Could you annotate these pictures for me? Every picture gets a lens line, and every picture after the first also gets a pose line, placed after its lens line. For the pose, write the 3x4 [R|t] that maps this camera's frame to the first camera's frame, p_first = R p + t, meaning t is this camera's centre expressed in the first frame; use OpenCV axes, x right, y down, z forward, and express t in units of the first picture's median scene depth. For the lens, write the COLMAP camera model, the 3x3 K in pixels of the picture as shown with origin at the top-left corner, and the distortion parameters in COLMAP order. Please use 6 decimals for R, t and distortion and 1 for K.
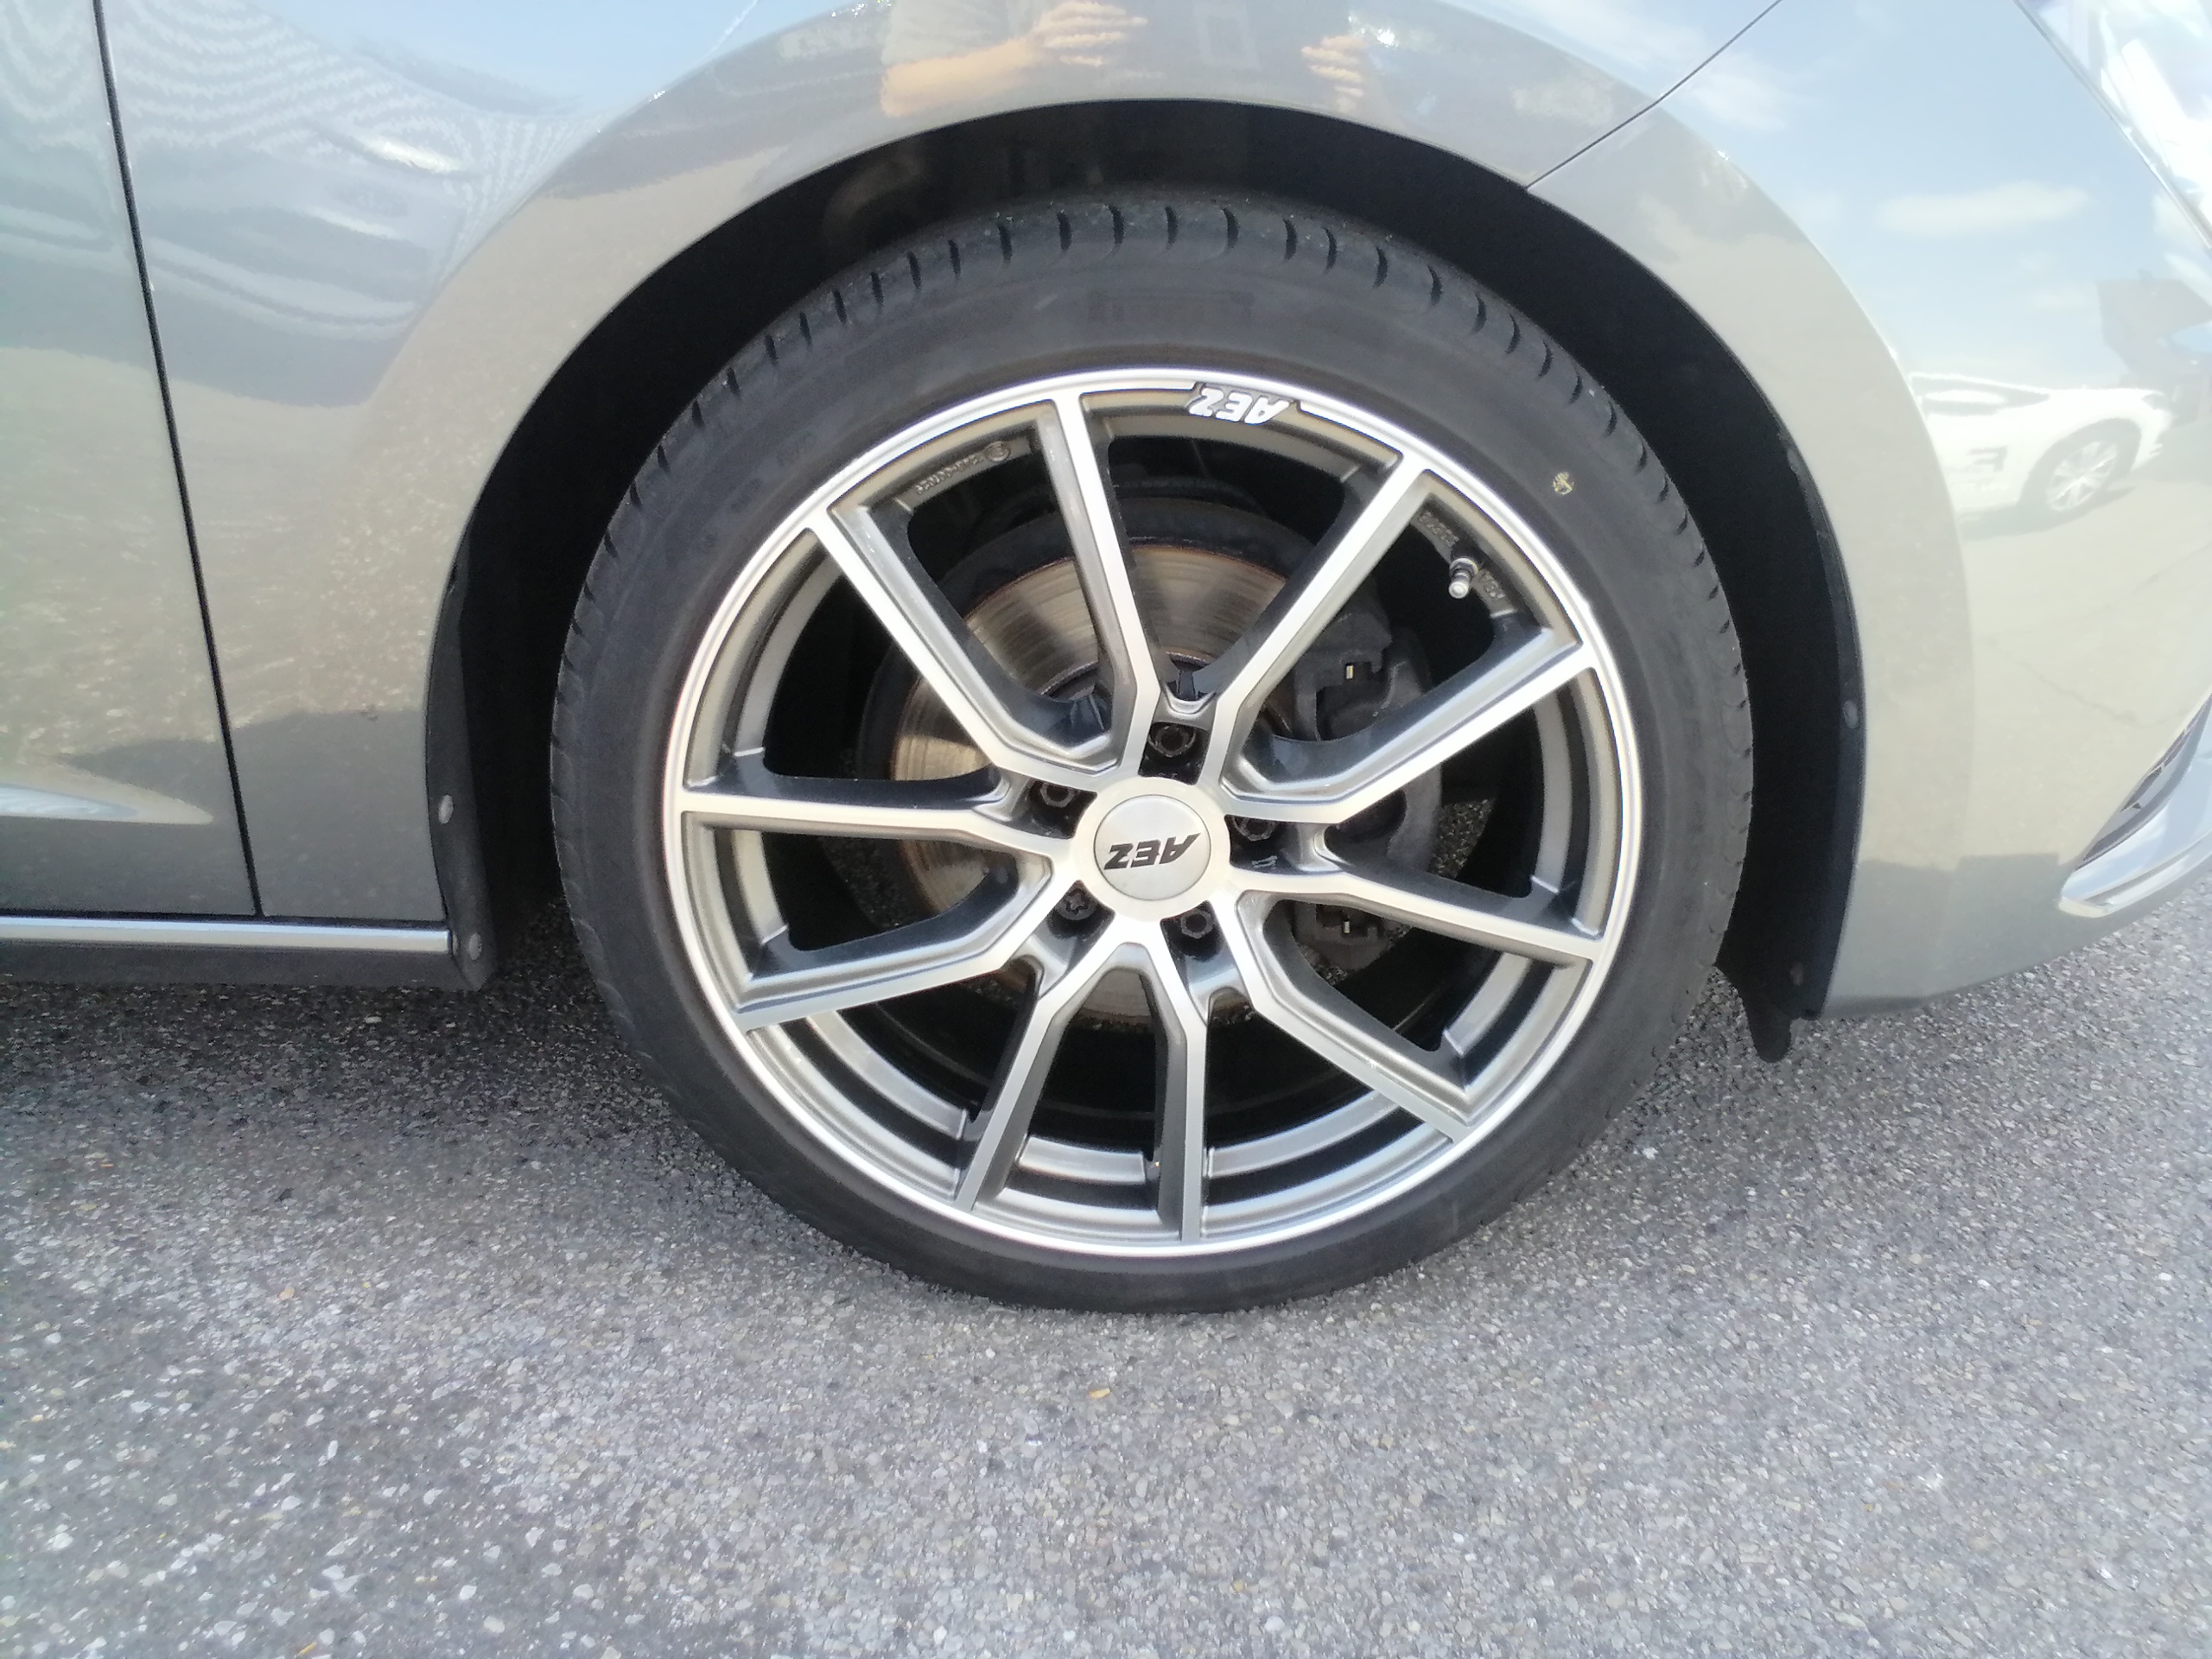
lens RADIAL K [[1734.6, 0, 1117.5], [0, 1734.6, 799.5], [0, 0, 1]] dist [-0.047165, 0.138270]
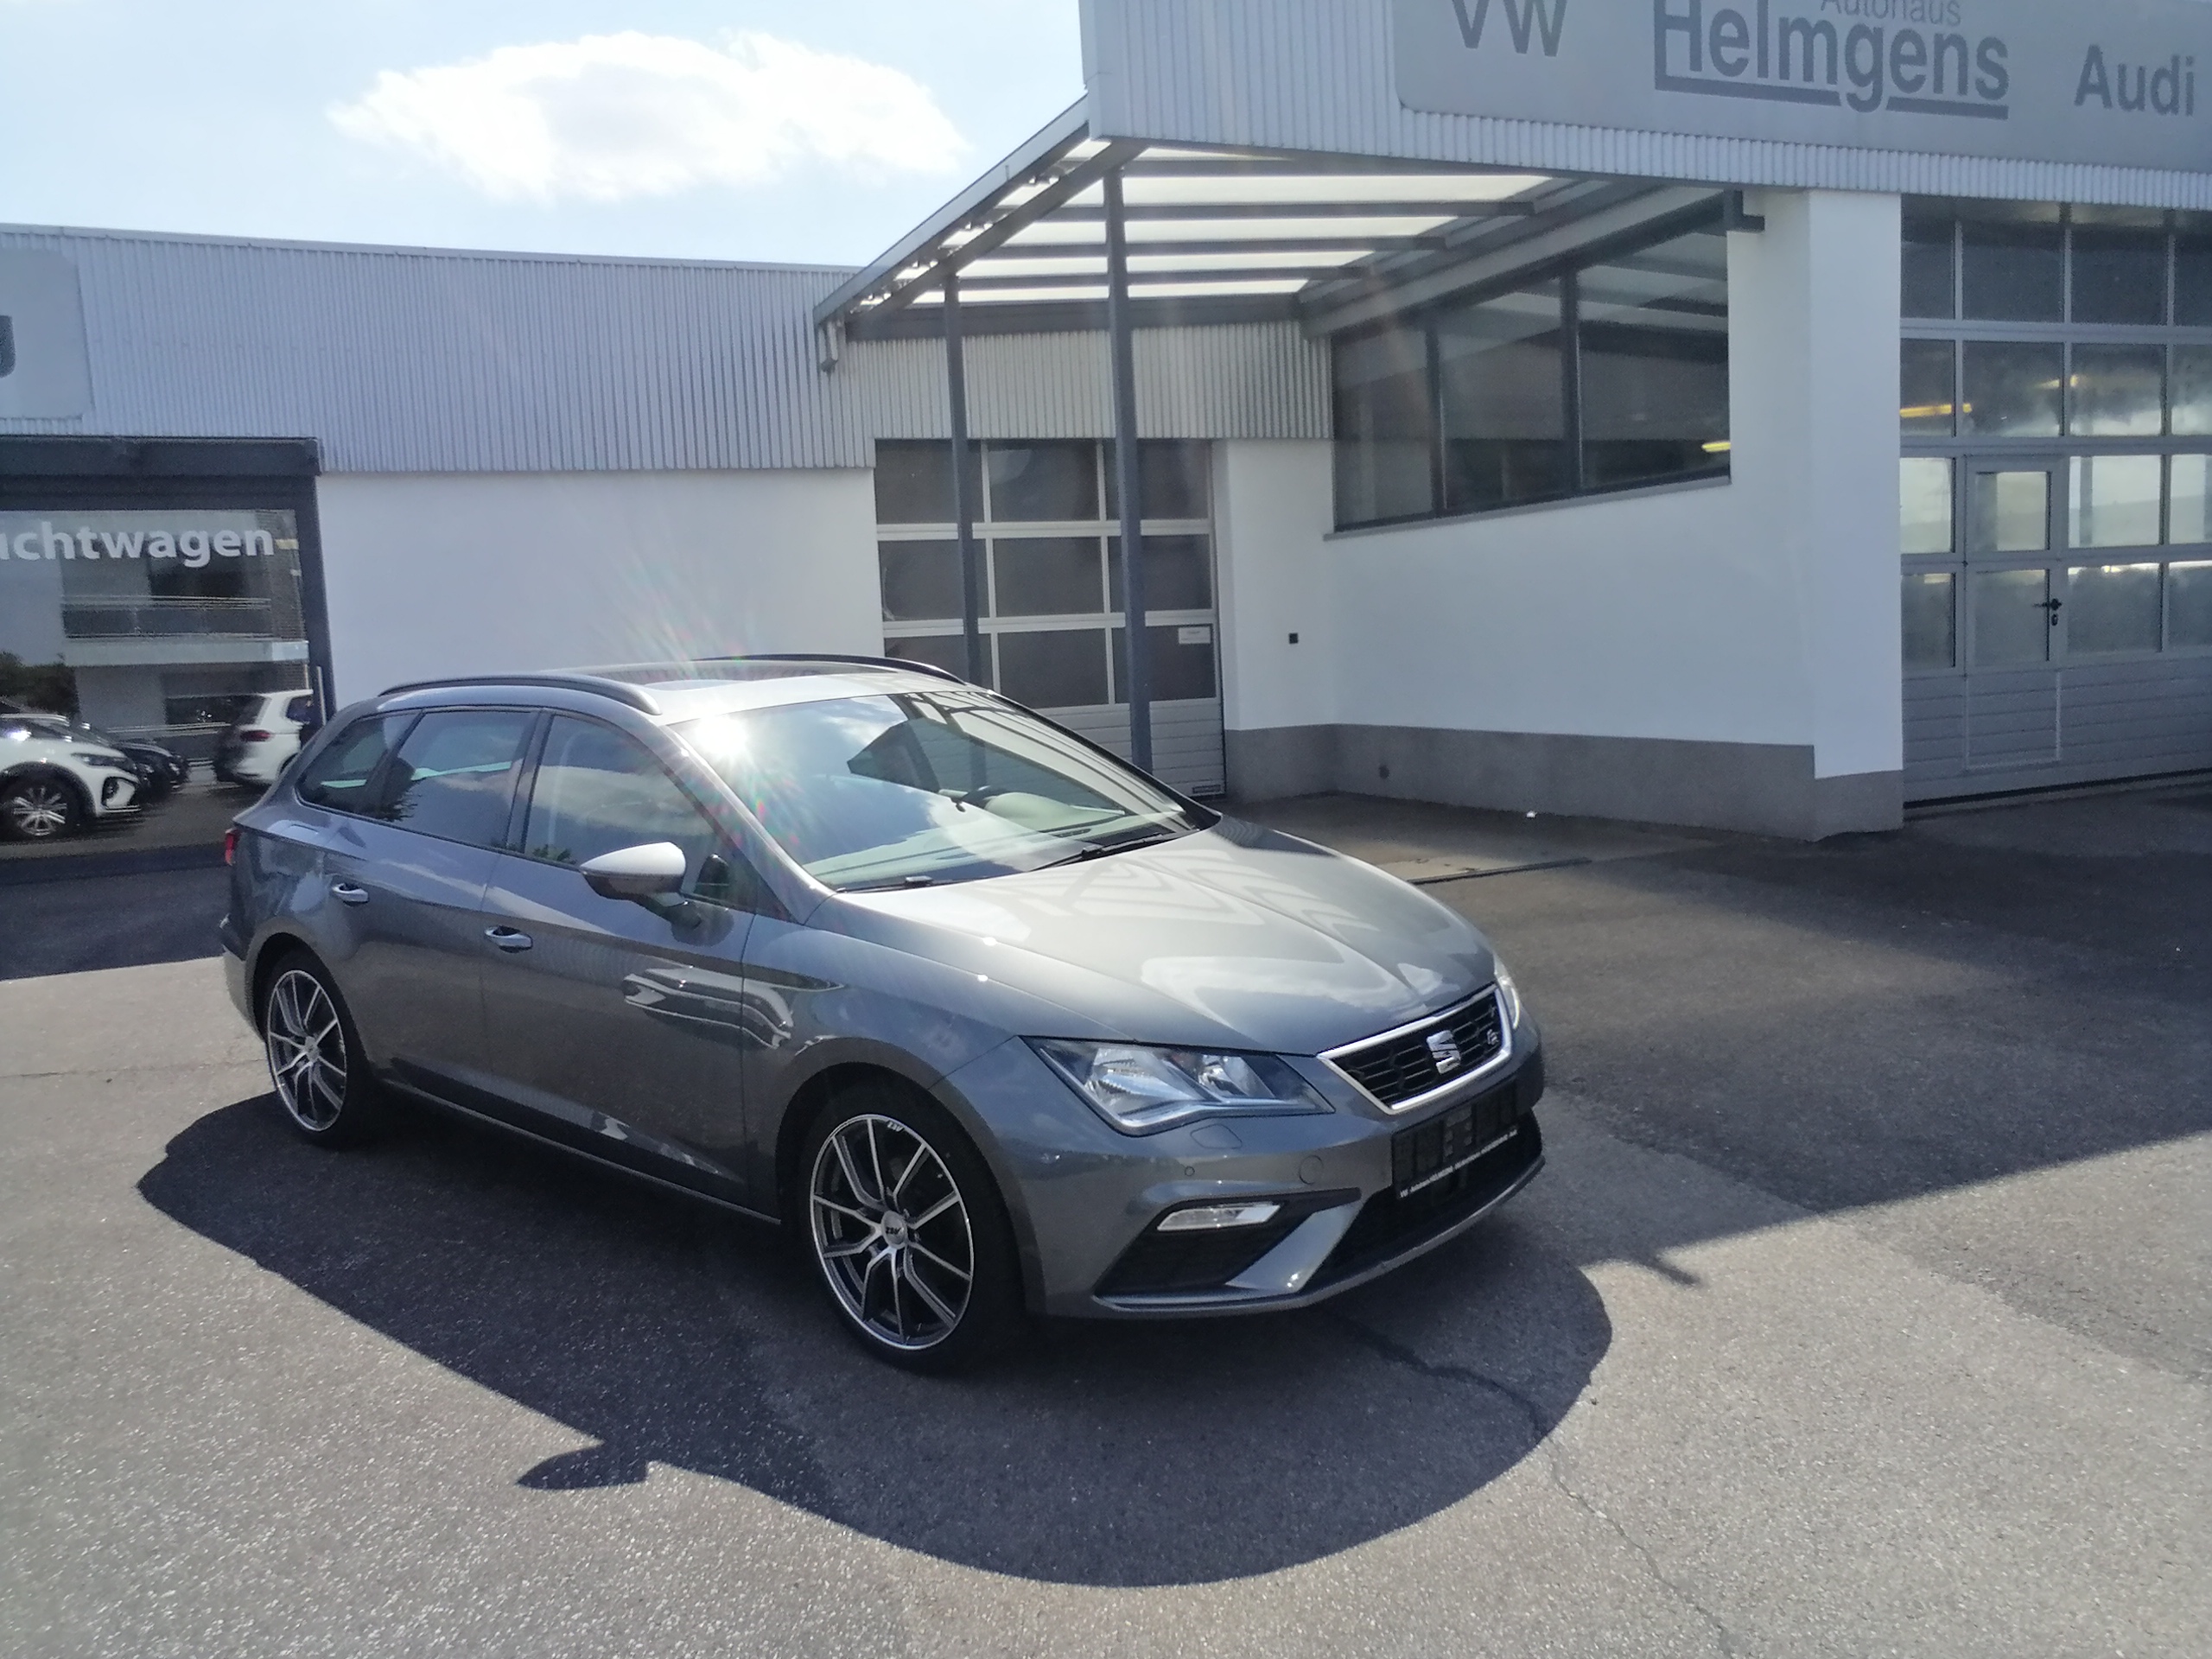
lens RADIAL K [[1734.6, 0, 1117.5], [0, 1734.6, 799.5], [0, 0, 1]] dist [-0.047165, 0.138270]
pose [[0.784027, 0.031551, -0.619924, 2.874482], [-0.216016, 0.950149, -0.224840, -0.129092], [0.581926, 0.310194, 0.751759, -2.032878]]
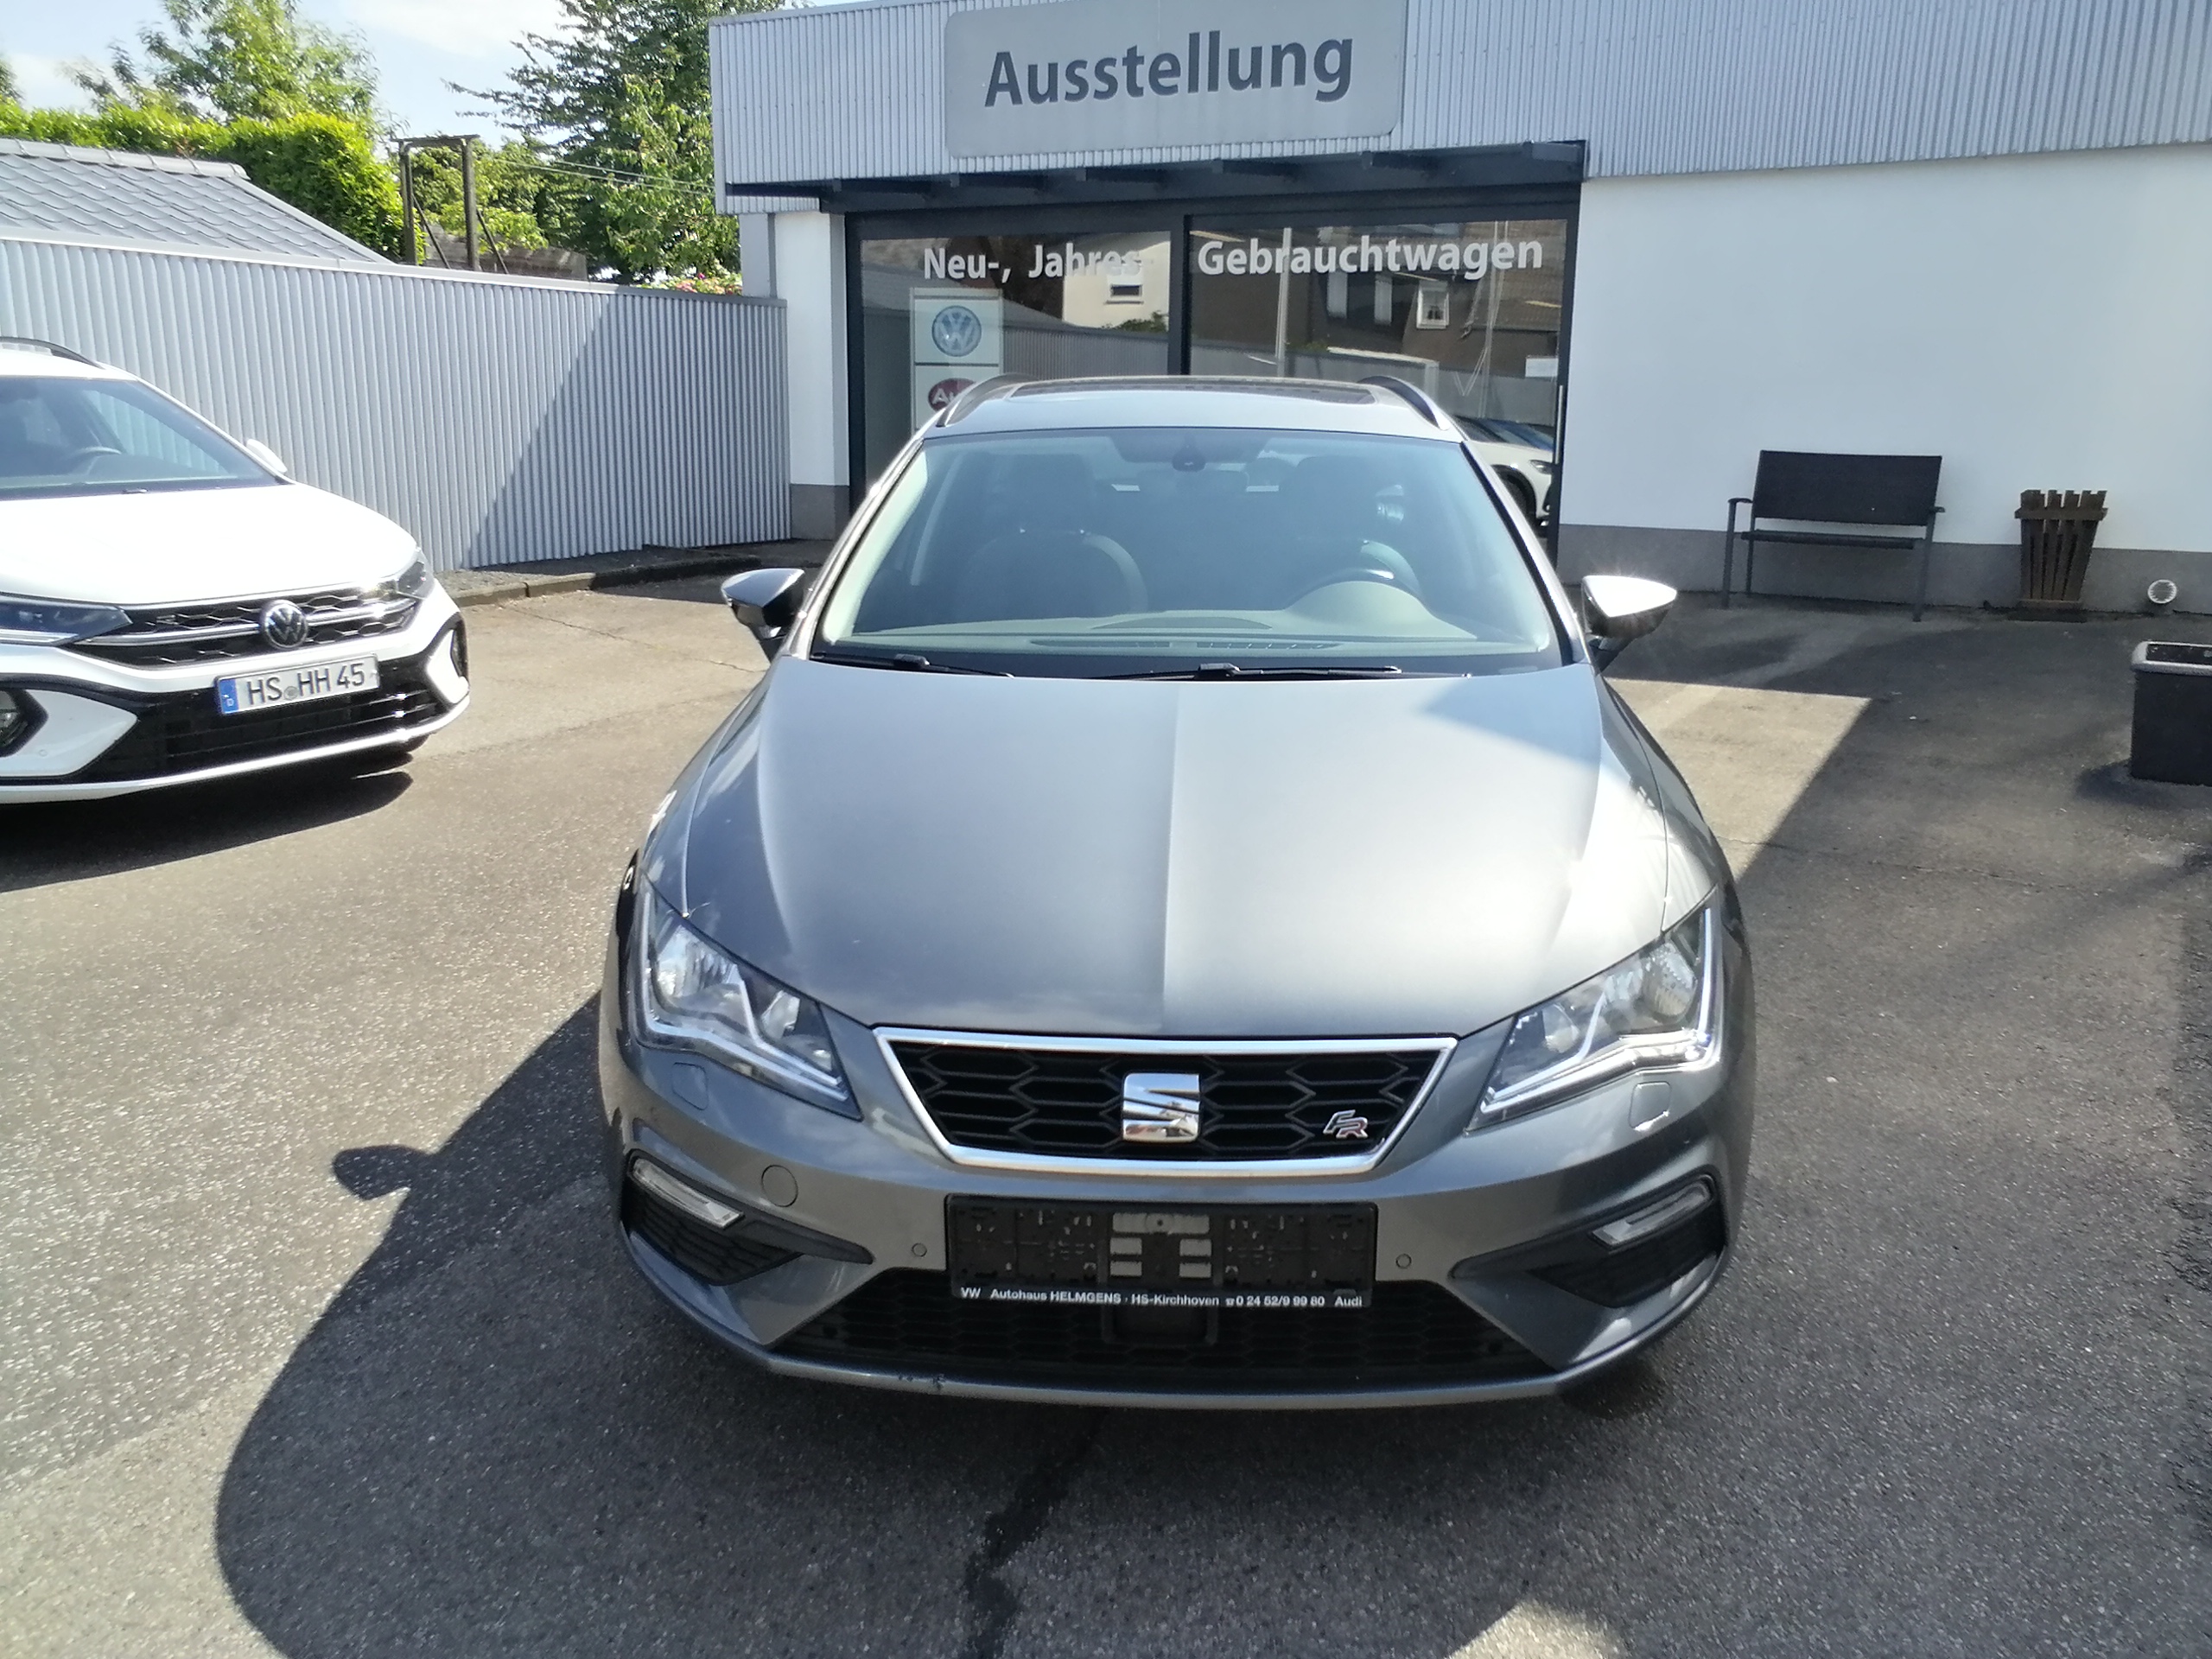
lens RADIAL K [[1734.6, 0, 1117.5], [0, 1734.6, 799.5], [0, 0, 1]] dist [-0.047165, 0.138270]
pose [[-0.001075, 0.237614, -0.971359, 3.131823], [-0.424325, 0.879468, 0.215605, -1.473400], [0.905510, 0.412403, 0.099880, 1.165873]]
